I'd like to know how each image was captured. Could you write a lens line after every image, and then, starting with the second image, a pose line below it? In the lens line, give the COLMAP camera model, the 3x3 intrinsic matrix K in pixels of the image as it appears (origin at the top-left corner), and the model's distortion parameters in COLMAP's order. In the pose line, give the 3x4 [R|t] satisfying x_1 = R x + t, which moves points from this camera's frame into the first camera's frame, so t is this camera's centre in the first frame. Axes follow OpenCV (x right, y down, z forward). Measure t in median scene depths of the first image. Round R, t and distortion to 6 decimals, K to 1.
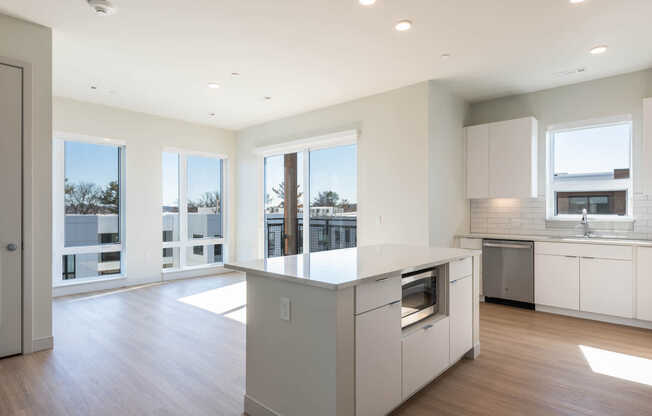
lens RADIAL K [[358.7, 0, 326.0], [0, 358.7, 217.3], [0, 0, 1]] dist [0.012003, -0.000081]
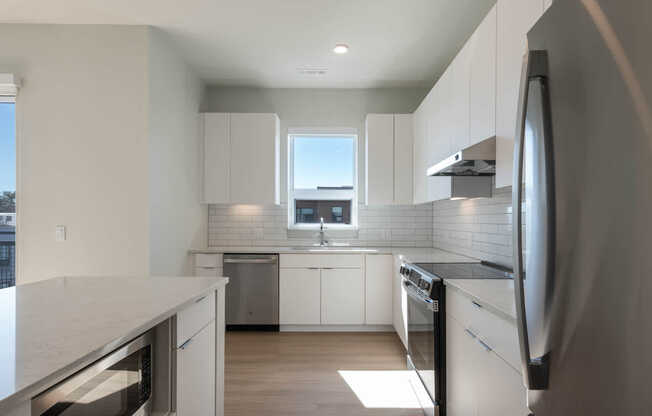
lens RADIAL K [[358.7, 0, 326.0], [0, 358.7, 217.3], [0, 0, 1]] dist [0.012003, -0.000081]
pose [[0.760106, 0.008480, 0.649744, 0.090282], [0.007556, 0.999732, -0.021887, -0.002647], [-0.649755, 0.021546, 0.759838, 0.246930]]
